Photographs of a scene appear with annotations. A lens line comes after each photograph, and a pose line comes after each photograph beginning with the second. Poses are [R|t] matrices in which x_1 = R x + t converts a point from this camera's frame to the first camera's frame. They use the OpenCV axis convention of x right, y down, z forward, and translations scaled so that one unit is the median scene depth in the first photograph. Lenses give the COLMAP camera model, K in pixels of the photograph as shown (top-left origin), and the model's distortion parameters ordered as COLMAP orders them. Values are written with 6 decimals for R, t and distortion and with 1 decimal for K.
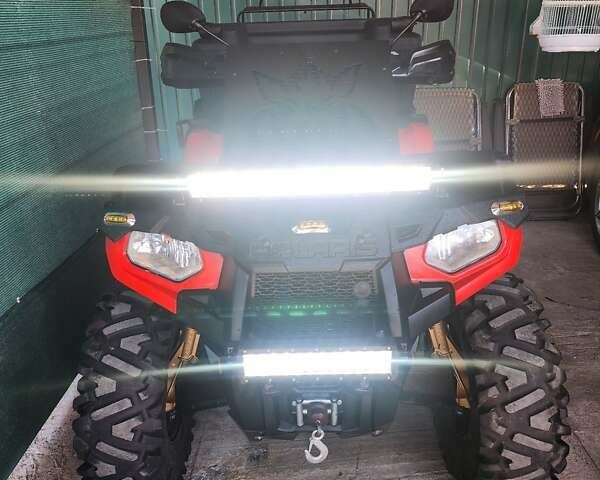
lens RADIAL K [[517.5, 0, 297.1], [0, 517.5, 240.5], [0, 0, 1]] dist [0.077998, -0.081459]
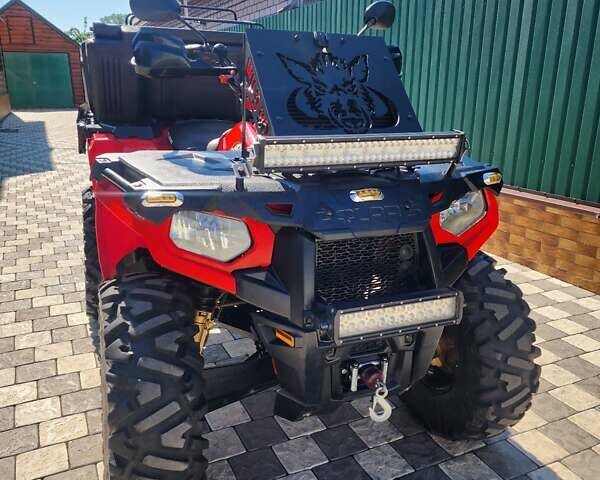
lens RADIAL K [[517.5, 0, 297.4], [0, 517.5, 236.5], [0, 0, 1]] dist [0.077998, -0.081459]
pose [[0.922252, -0.061610, 0.381648, -0.444334], [0.084936, 0.995389, -0.044561, 0.081042], [-0.377143, 0.073512, 0.923233, 0.058592]]
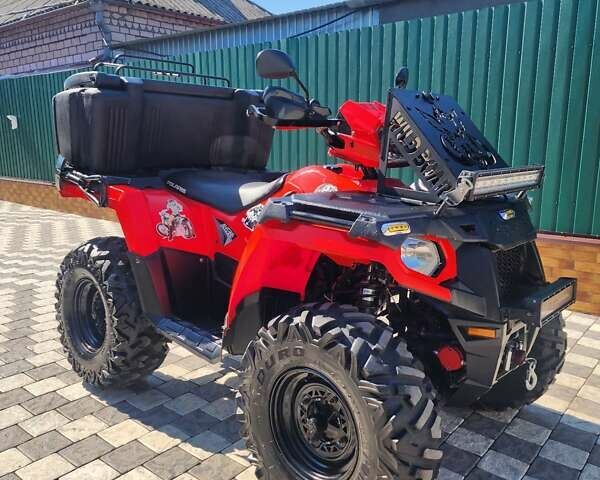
lens RADIAL K [[518.1, 0, 295.8], [0, 518.1, 245.6], [0, 0, 1]] dist [0.062364, -0.031010]
pose [[0.683430, -0.107953, 0.721990, -1.187343], [0.214353, 0.975085, -0.057109, 0.010645], [-0.697837, 0.193791, 0.689542, 0.378771]]
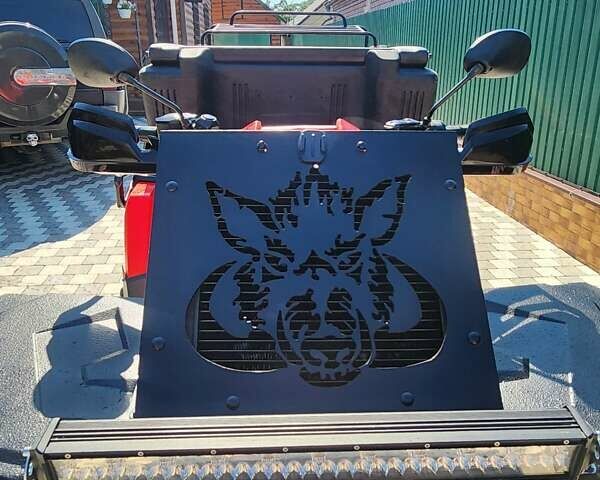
lens RADIAL K [[517.5, 0, 294.6], [0, 517.5, 238.8], [0, 0, 1]] dist [0.077998, -0.081459]
pose [[0.998338, 0.019419, 0.054255, -0.022787], [-0.019154, 0.999802, -0.005394, -0.256239], [-0.054349, 0.004346, 0.998513, 0.451558]]
